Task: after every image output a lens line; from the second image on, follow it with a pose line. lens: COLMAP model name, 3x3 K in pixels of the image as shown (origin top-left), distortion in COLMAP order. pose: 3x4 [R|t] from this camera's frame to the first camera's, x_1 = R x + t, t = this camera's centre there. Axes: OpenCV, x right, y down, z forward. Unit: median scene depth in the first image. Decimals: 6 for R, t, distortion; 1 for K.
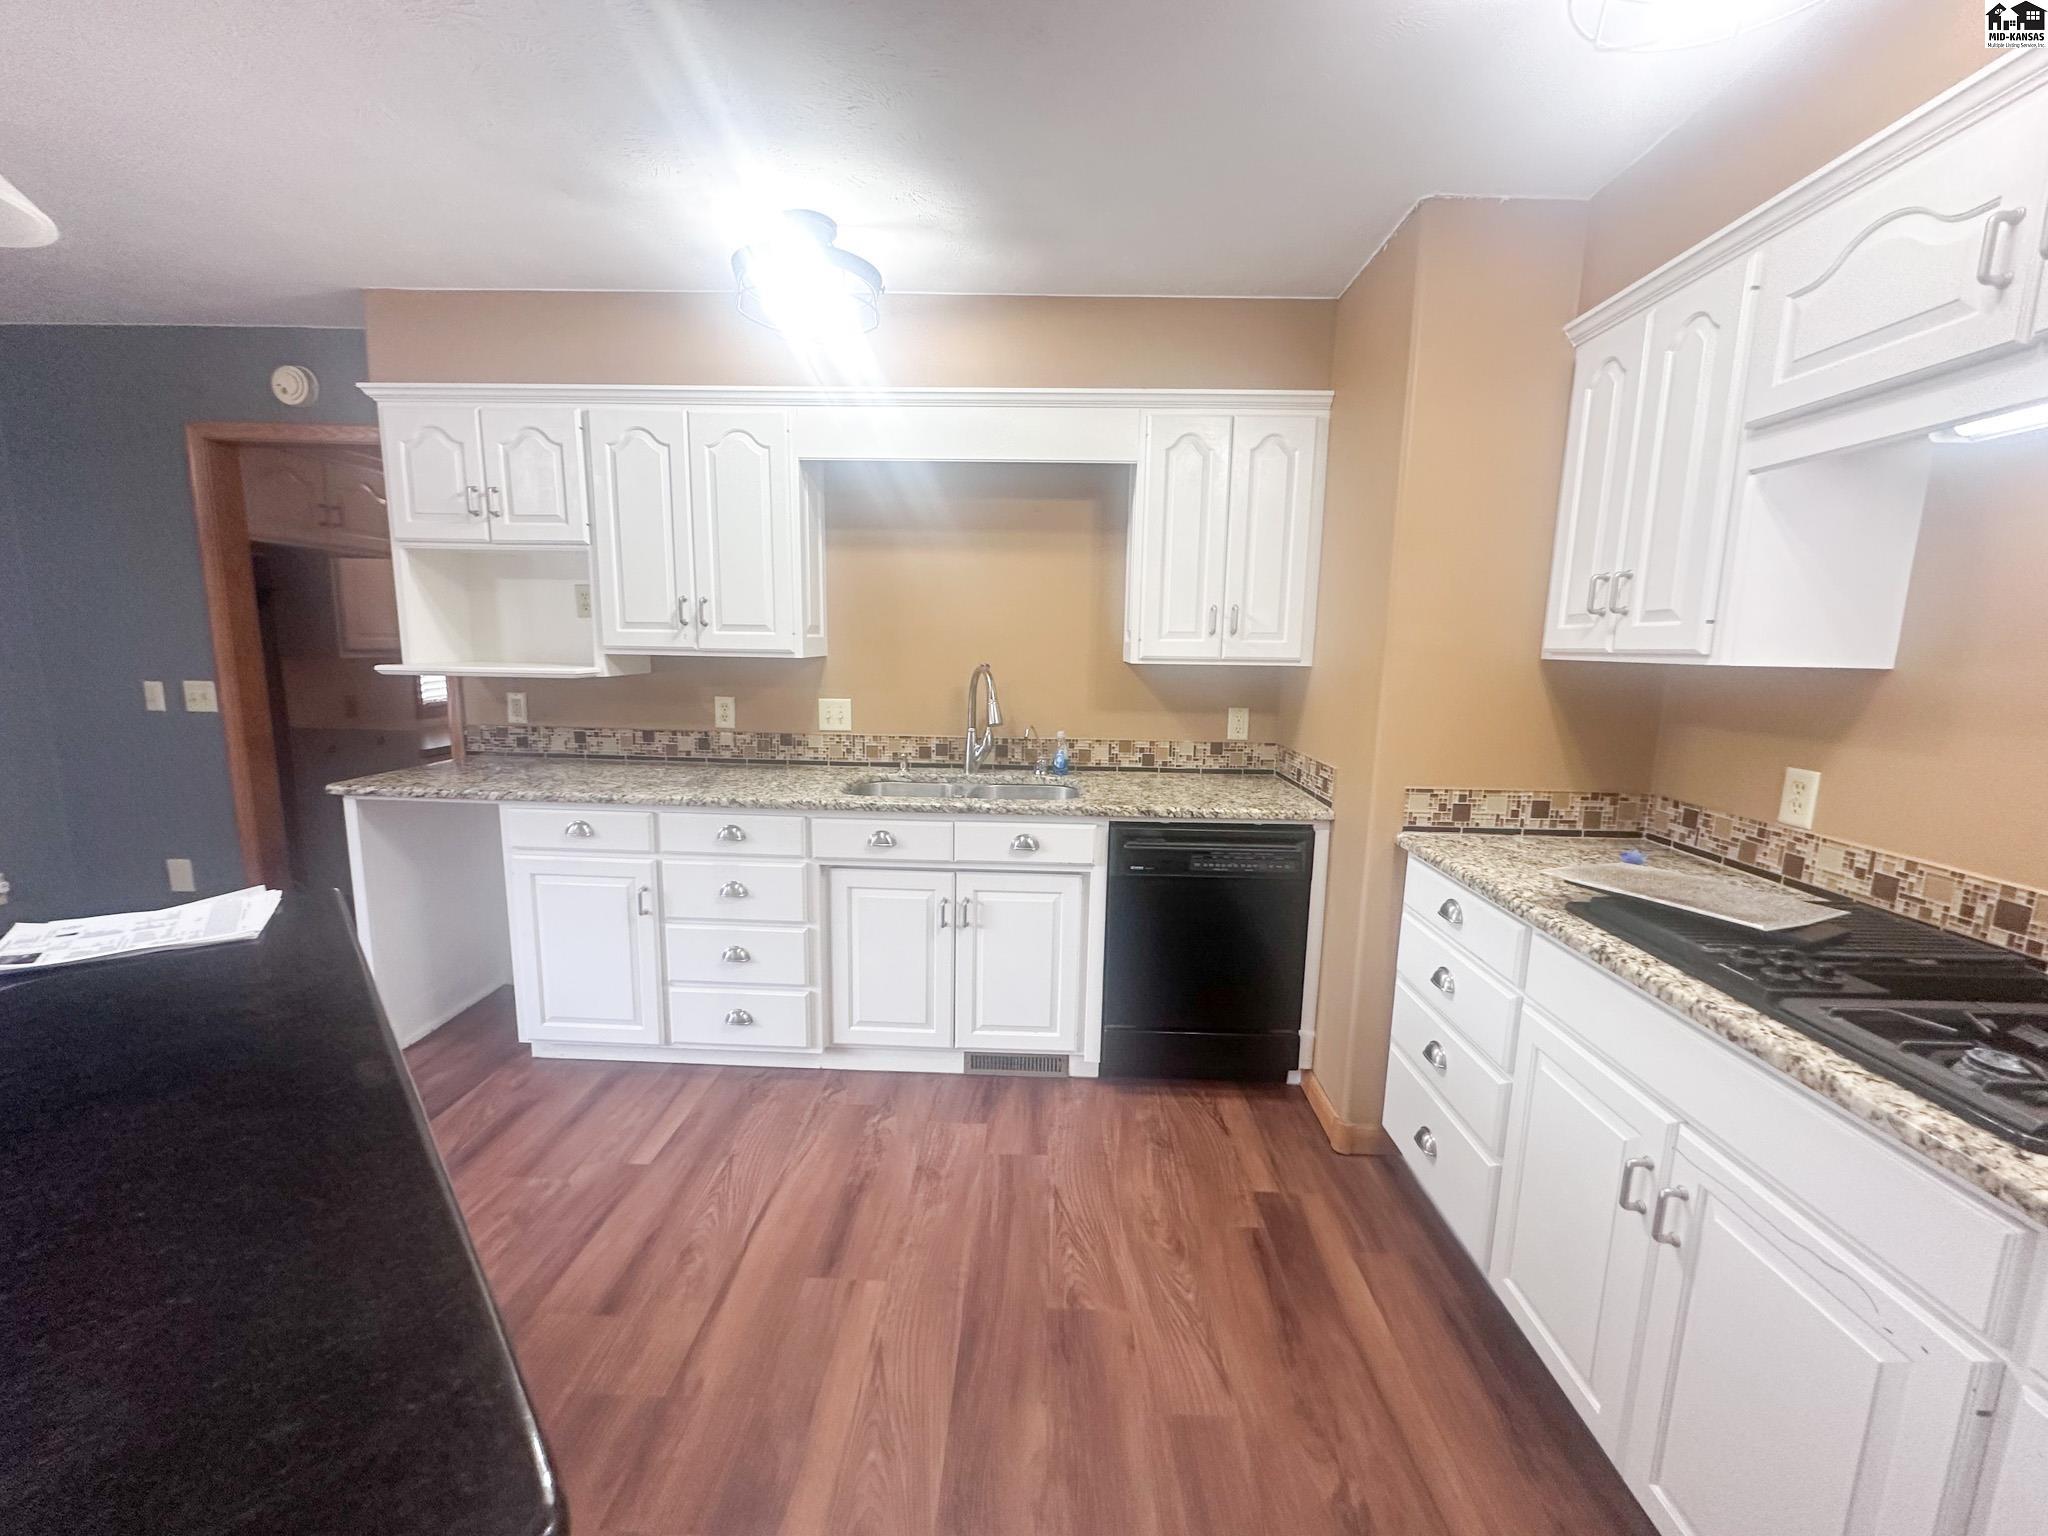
lens RADIAL K [[818.5, 0, 1023.4], [0, 818.5, 766.1], [0, 0, 1]] dist [-0.005466, 0.001034]
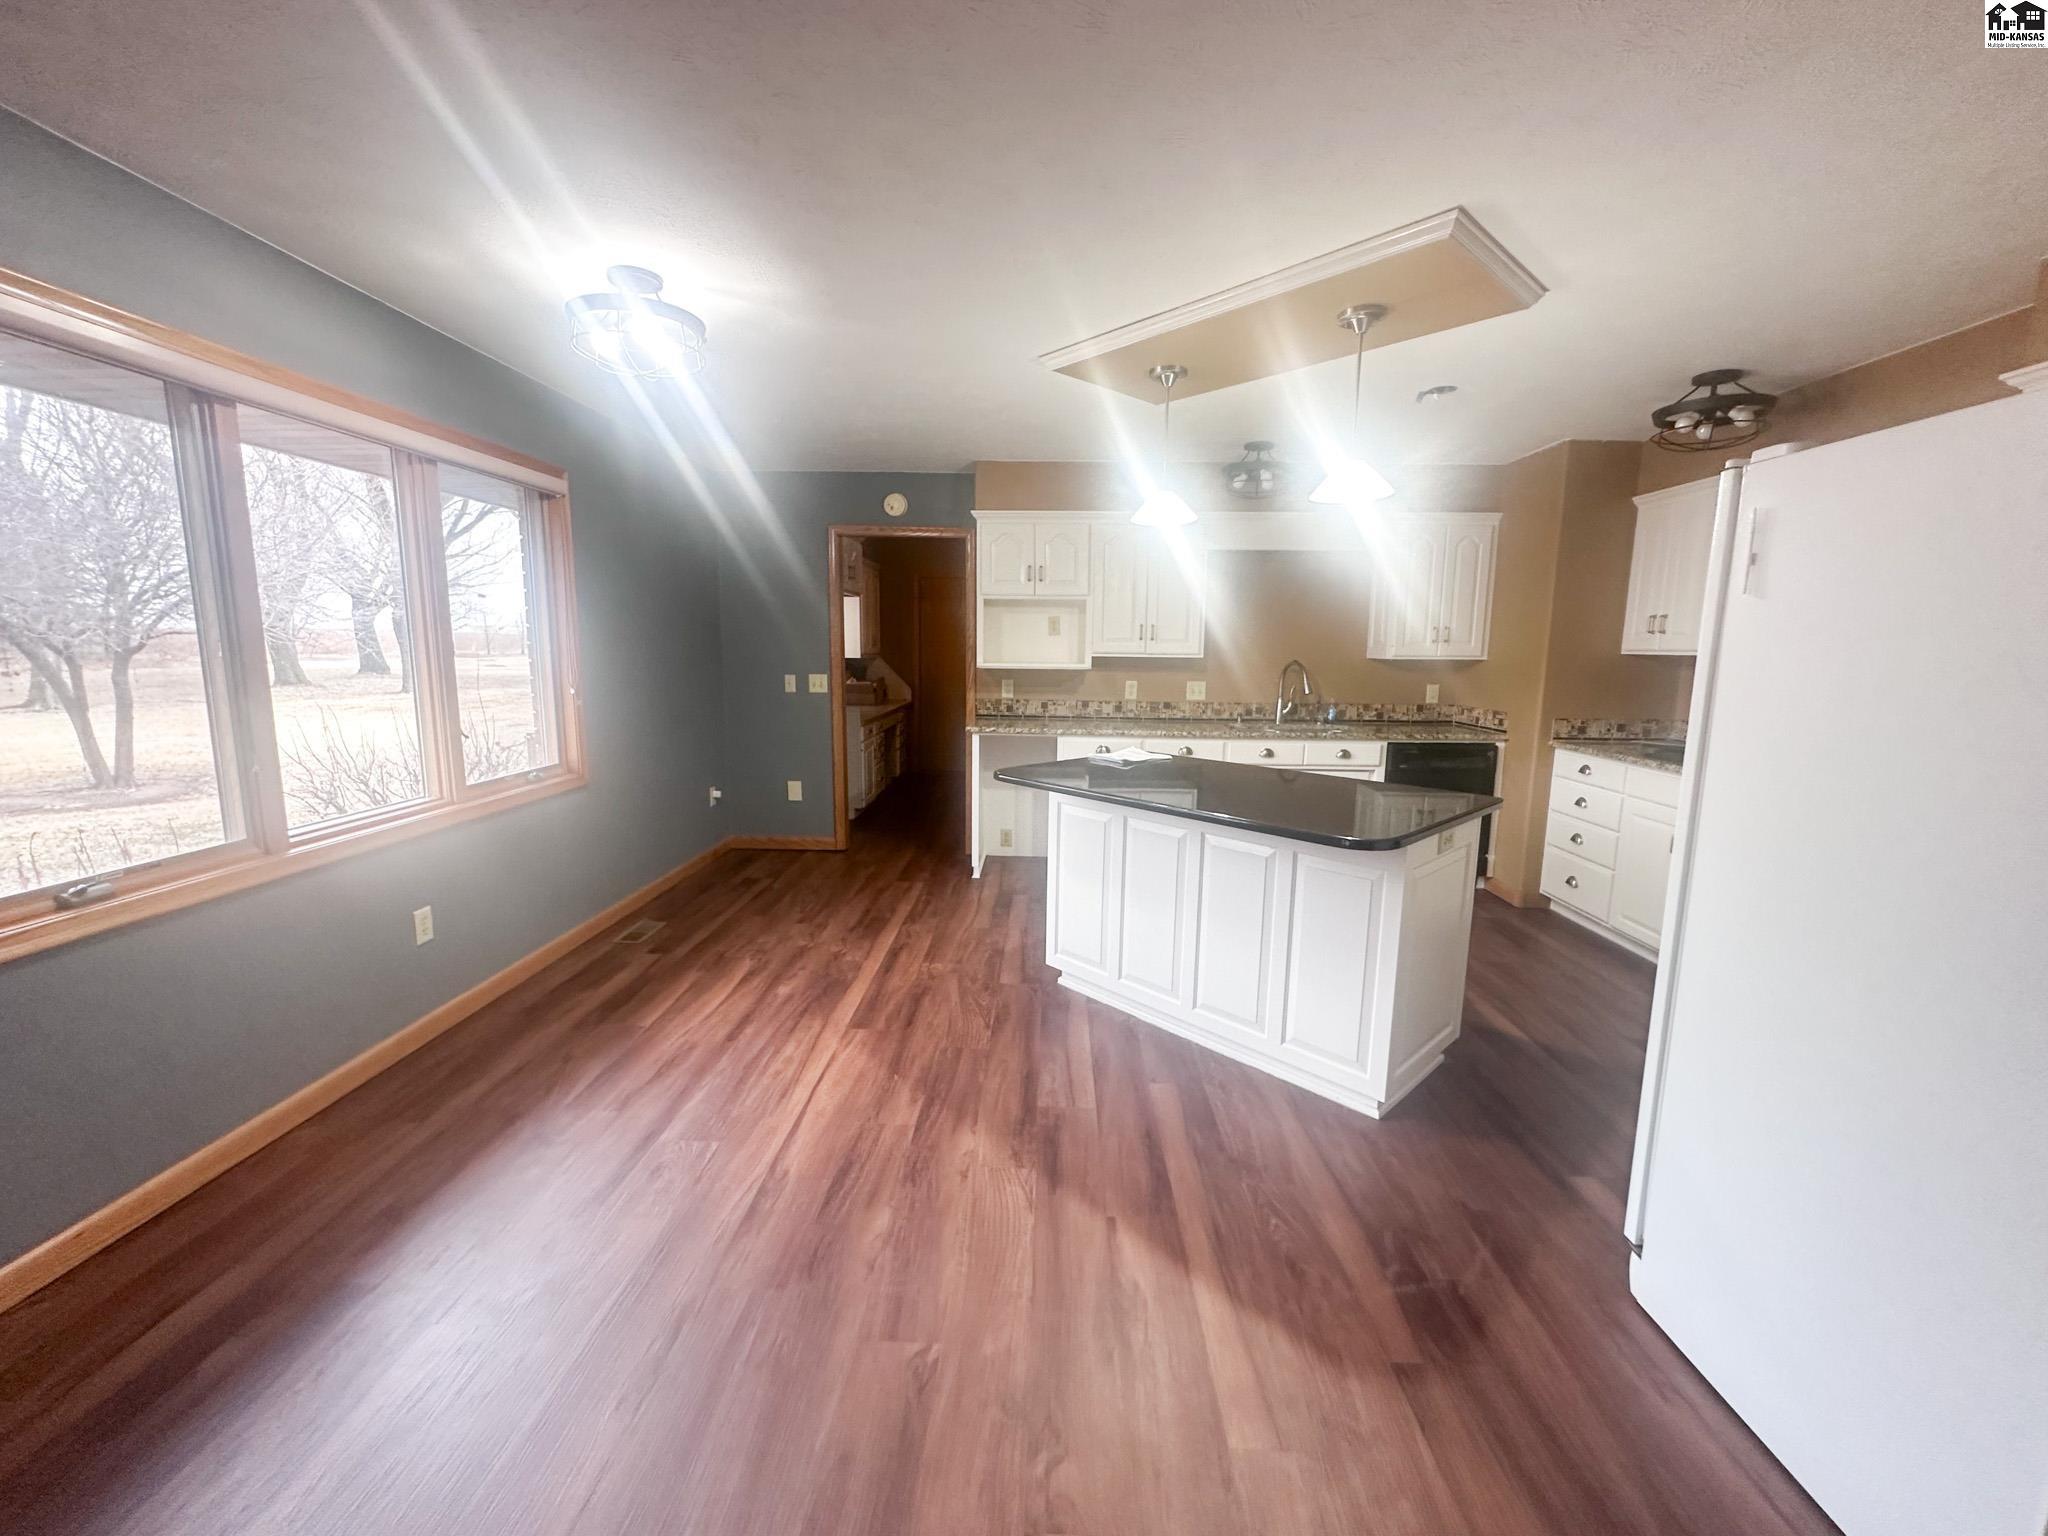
lens RADIAL K [[818.5, 0, 1023.3], [0, 818.5, 768.9], [0, 0, 1]] dist [-0.005466, 0.001034]
pose [[0.999958, -0.007729, -0.005003, -0.677148], [0.007716, 0.999967, -0.002509, 0.118693], [0.005022, 0.002471, 0.999984, -0.832725]]
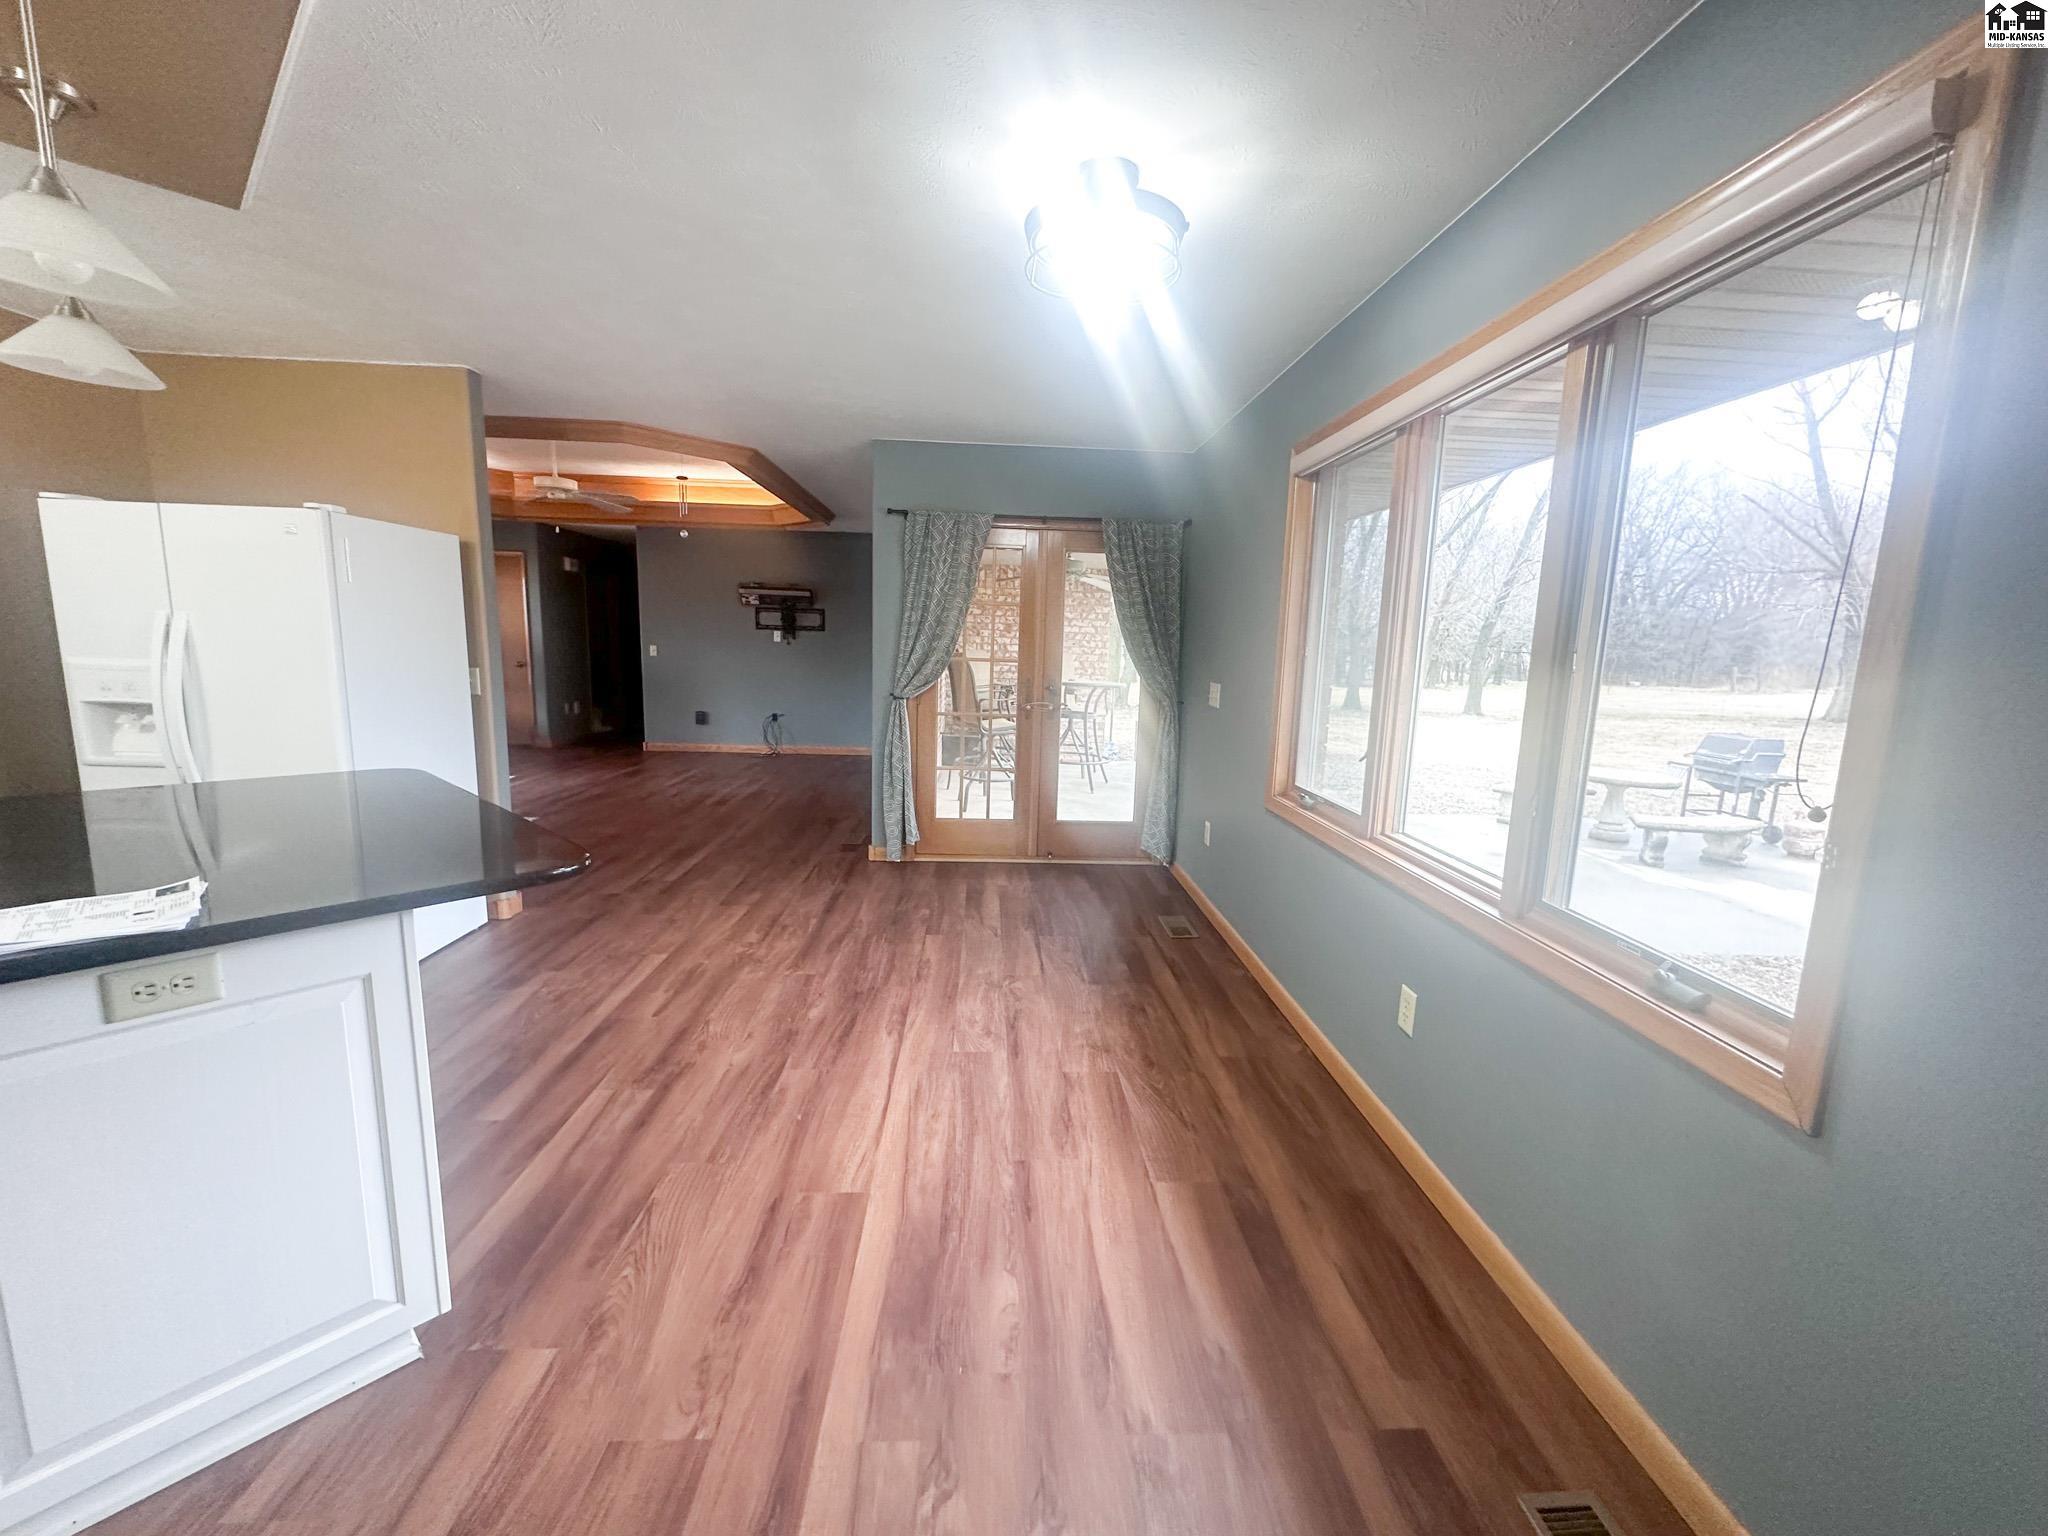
lens RADIAL K [[818.5, 0, 1026.5], [0, 818.5, 766.8], [0, 0, 1]] dist [-0.005466, 0.001034]
pose [[-0.995460, -0.036898, -0.087735, -0.994085], [-0.061763, 0.951783, 0.300491, -0.149037], [0.072417, 0.304545, -0.949741, 0.911268]]
